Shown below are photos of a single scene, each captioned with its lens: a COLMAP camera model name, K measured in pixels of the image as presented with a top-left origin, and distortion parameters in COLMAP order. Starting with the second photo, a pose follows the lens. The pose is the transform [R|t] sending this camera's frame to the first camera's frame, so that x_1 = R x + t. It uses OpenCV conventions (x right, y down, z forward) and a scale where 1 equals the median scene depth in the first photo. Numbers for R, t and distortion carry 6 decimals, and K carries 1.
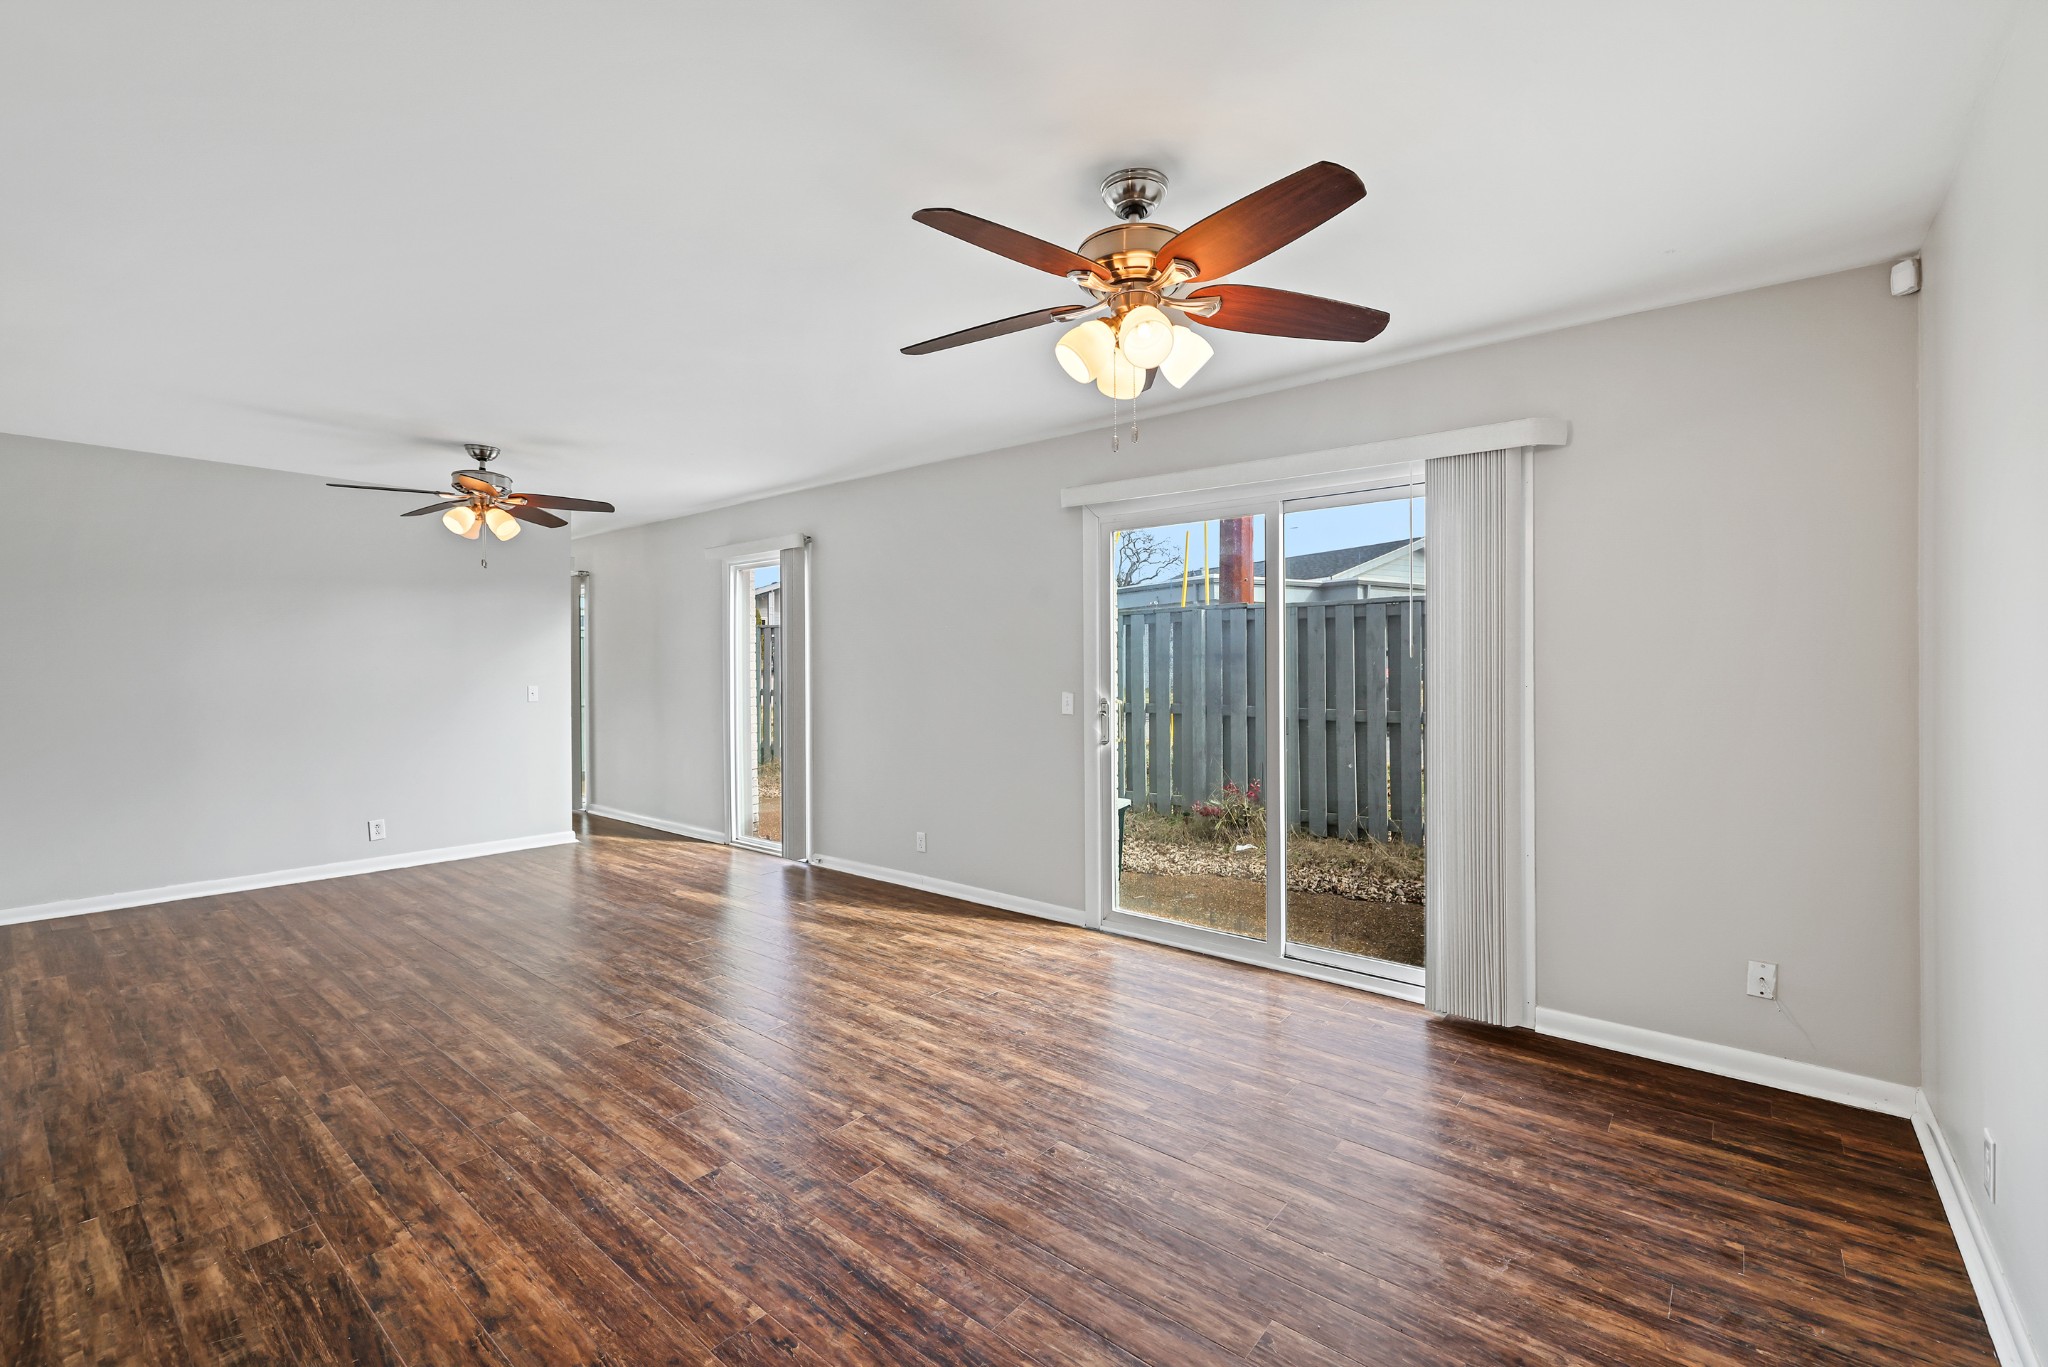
lens RADIAL K [[872.3, 0, 1013.7], [0, 872.3, 682.3], [0, 0, 1]] dist [-0.000276, 0.000325]
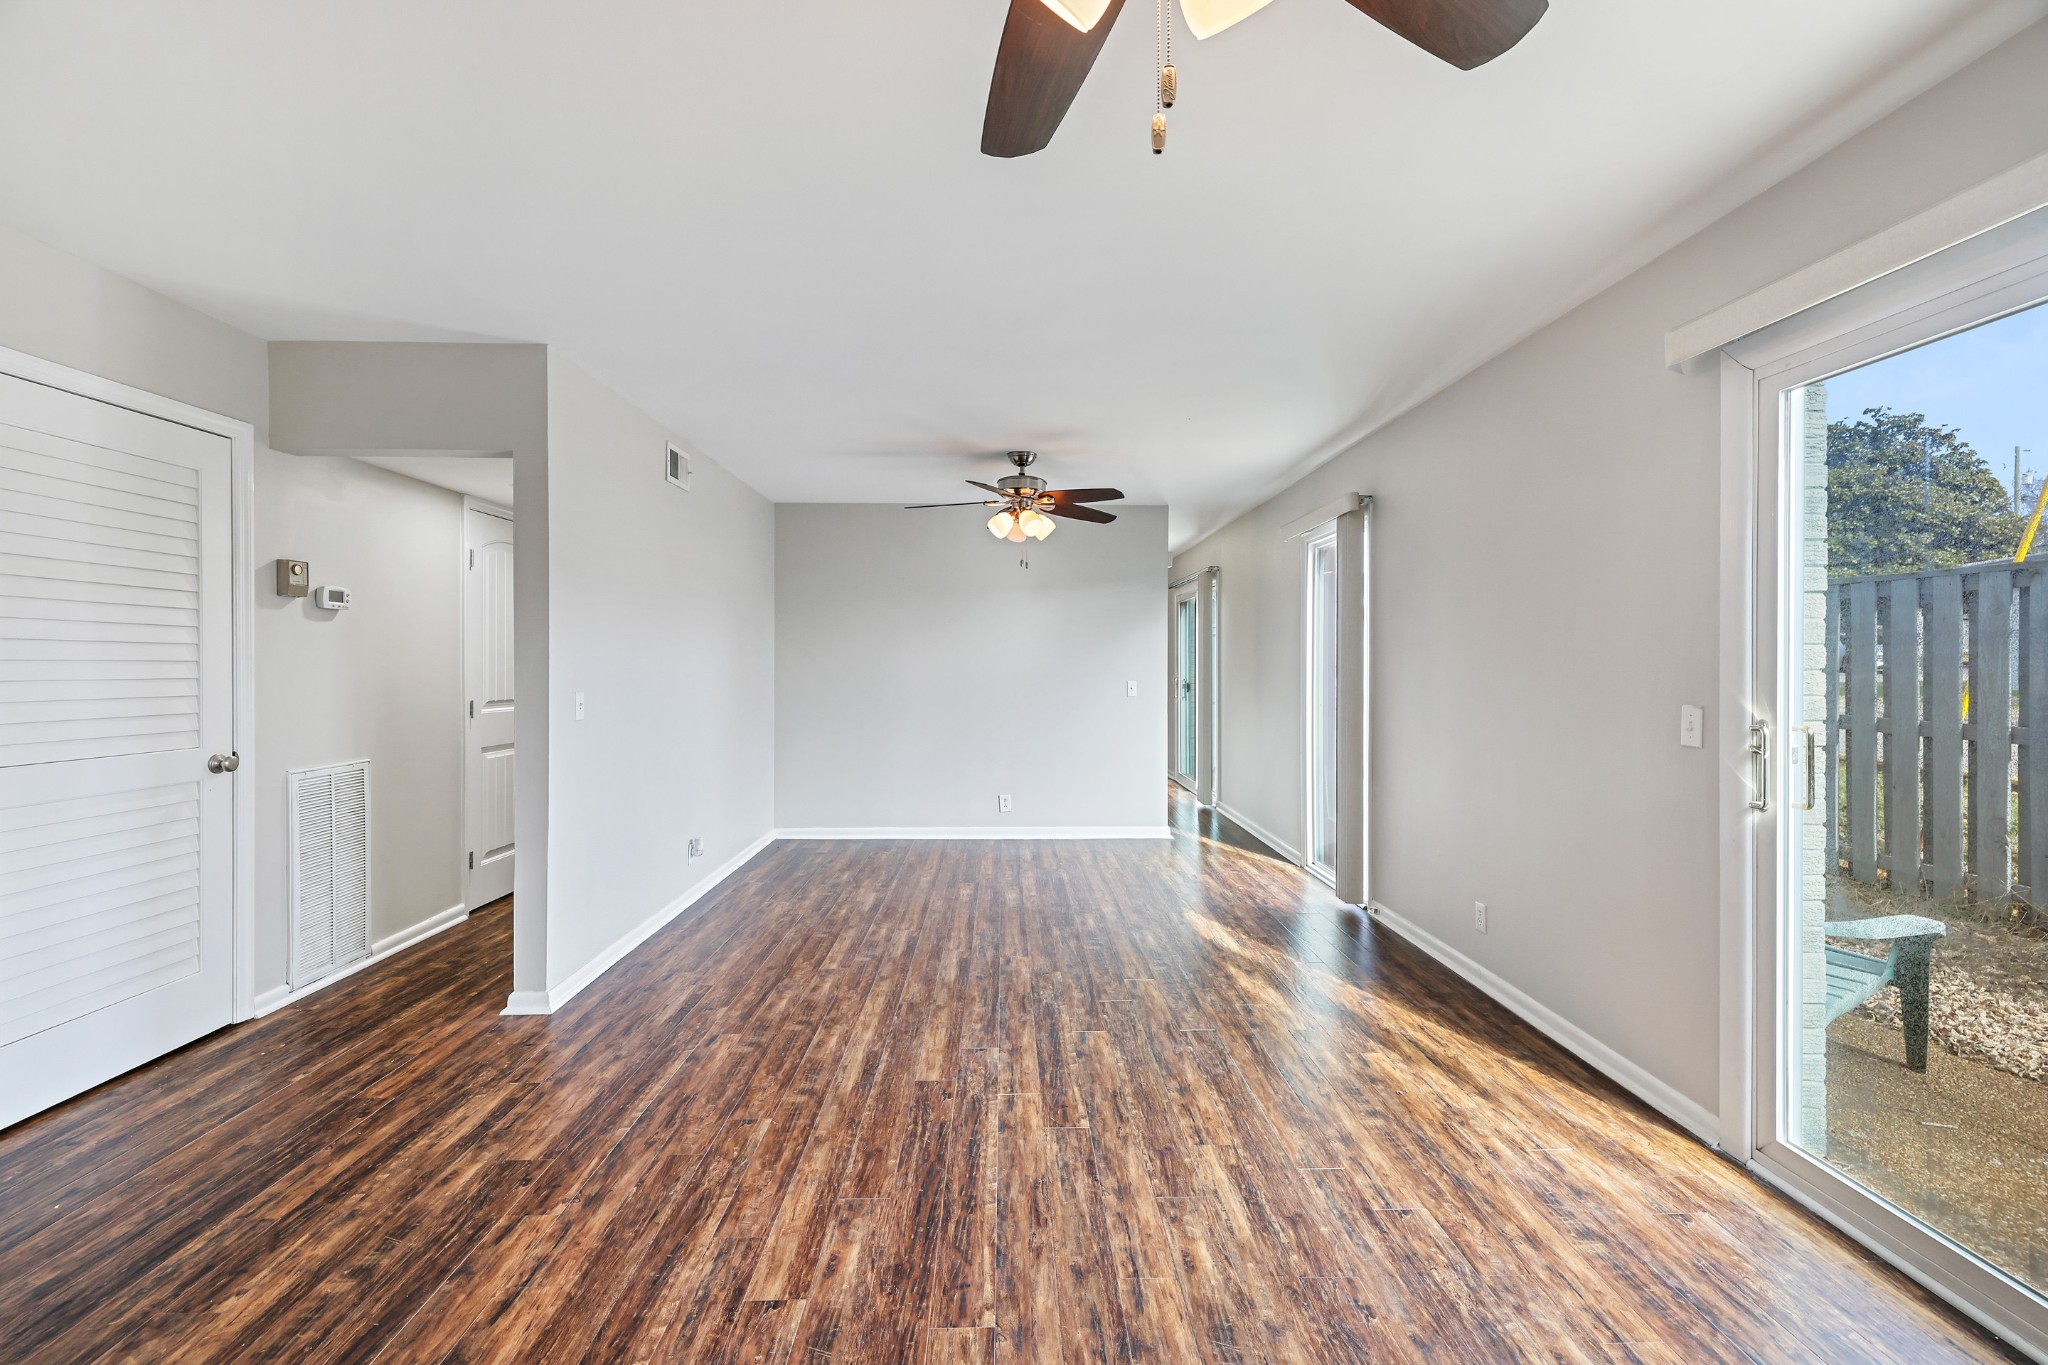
lens RADIAL K [[872.3, 0, 1026.4], [0, 872.3, 673.2], [0, 0, 1]] dist [-0.000276, 0.000325]
pose [[0.661786, 0.006782, -0.749662, 0.283155], [-0.012257, 0.999923, -0.001774, -0.002672], [0.749593, 0.010362, 0.661818, 0.472947]]
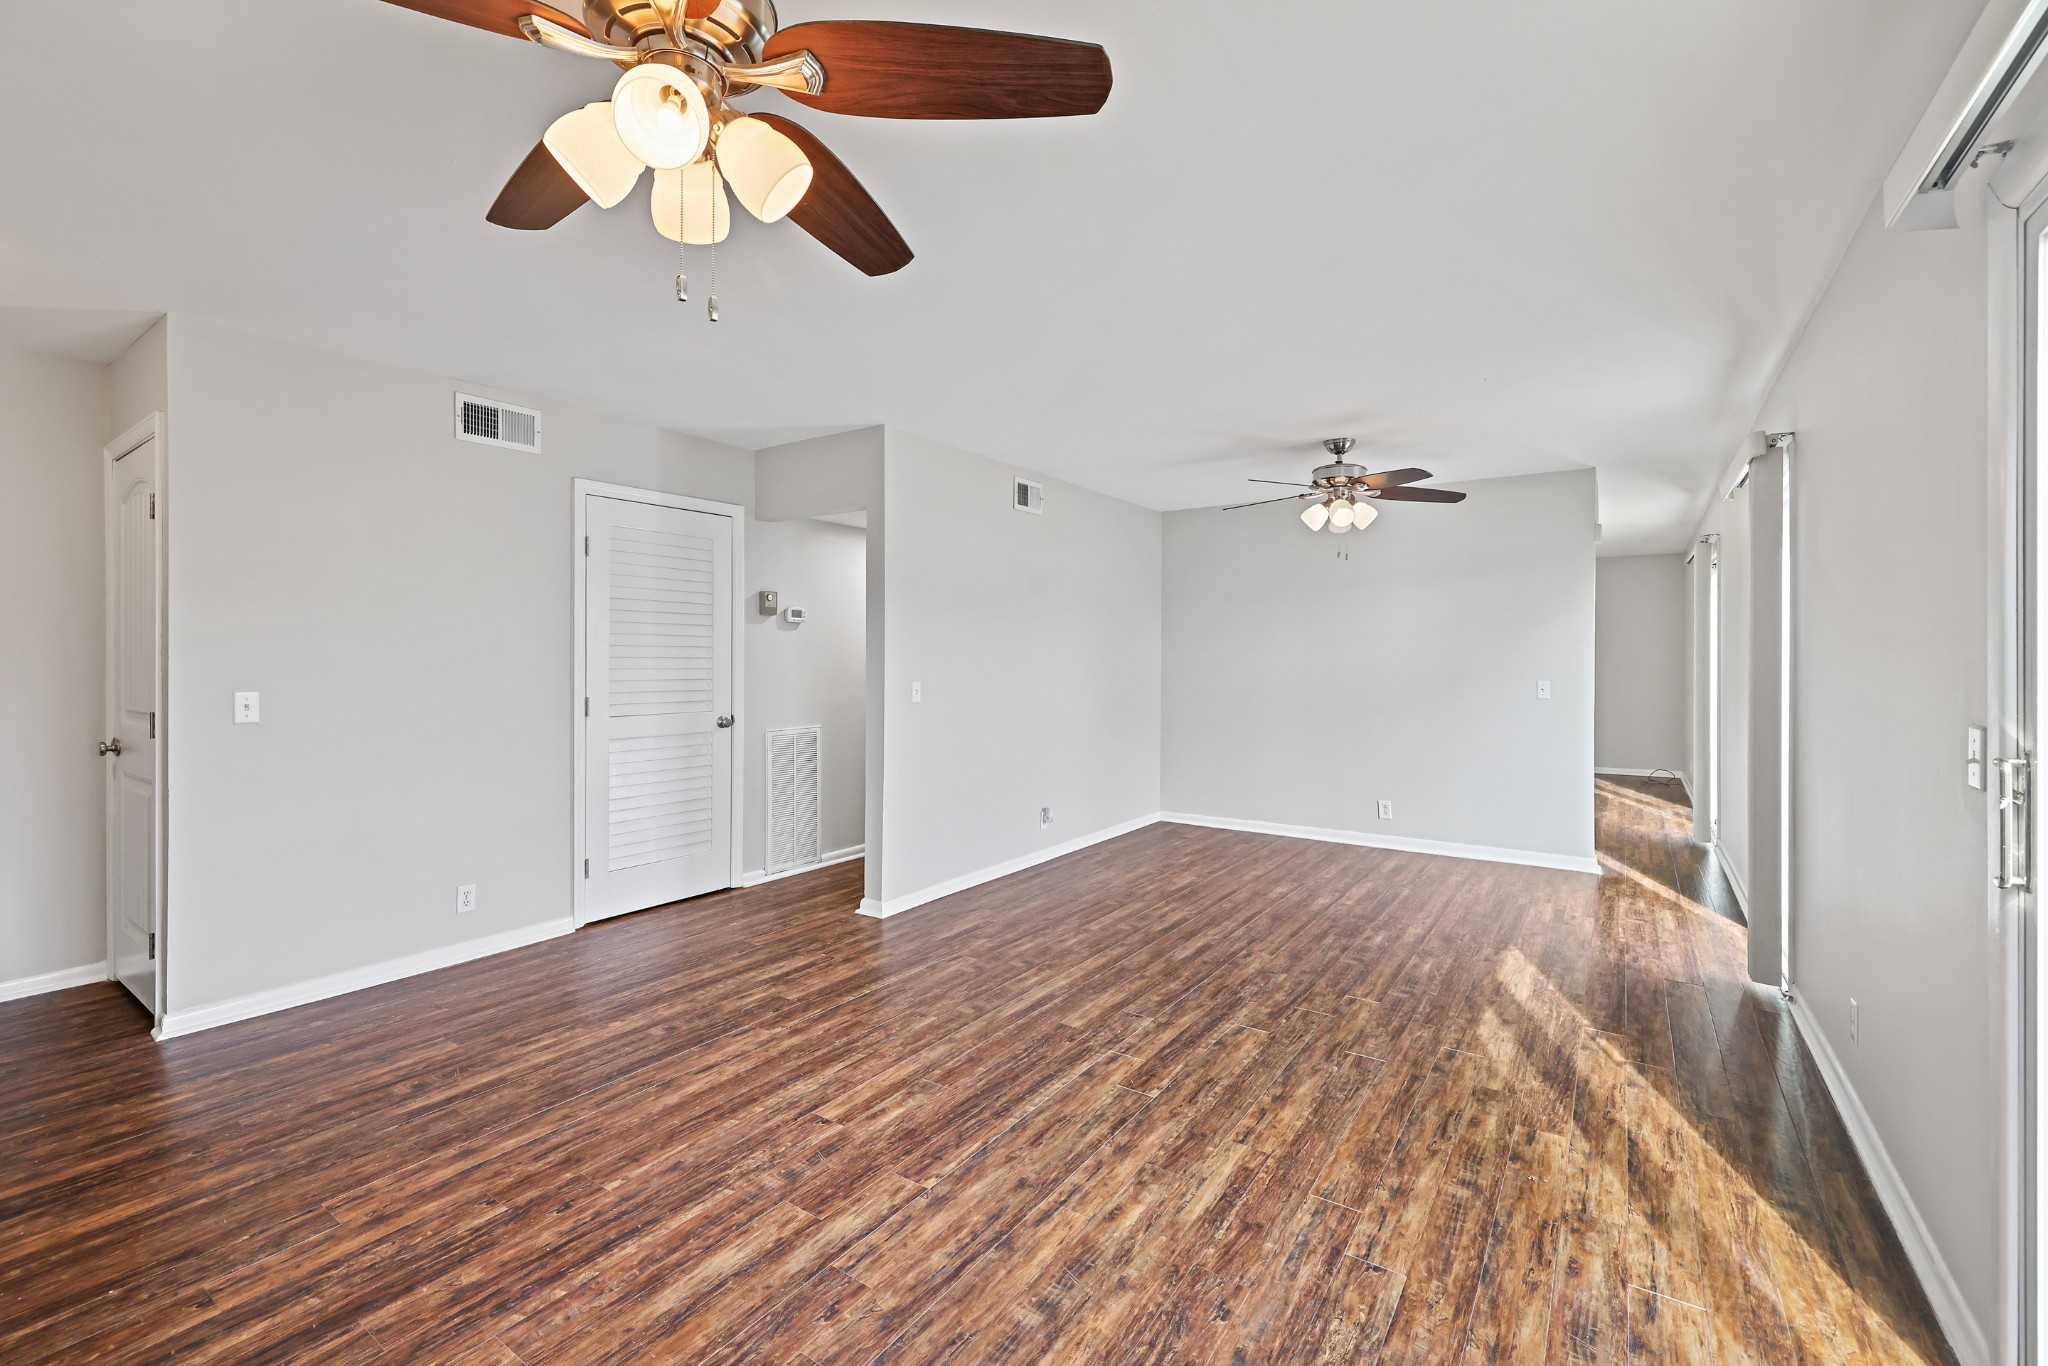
lens RADIAL K [[872.3, 0, 1016.7], [0, 872.3, 664.3], [0, 0, 1]] dist [-0.000276, 0.000325]
pose [[0.090331, 0.005521, -0.995896, 0.554694], [-0.018005, 0.999830, 0.003910, -0.011212], [0.995749, 0.017578, 0.090416, 0.827159]]
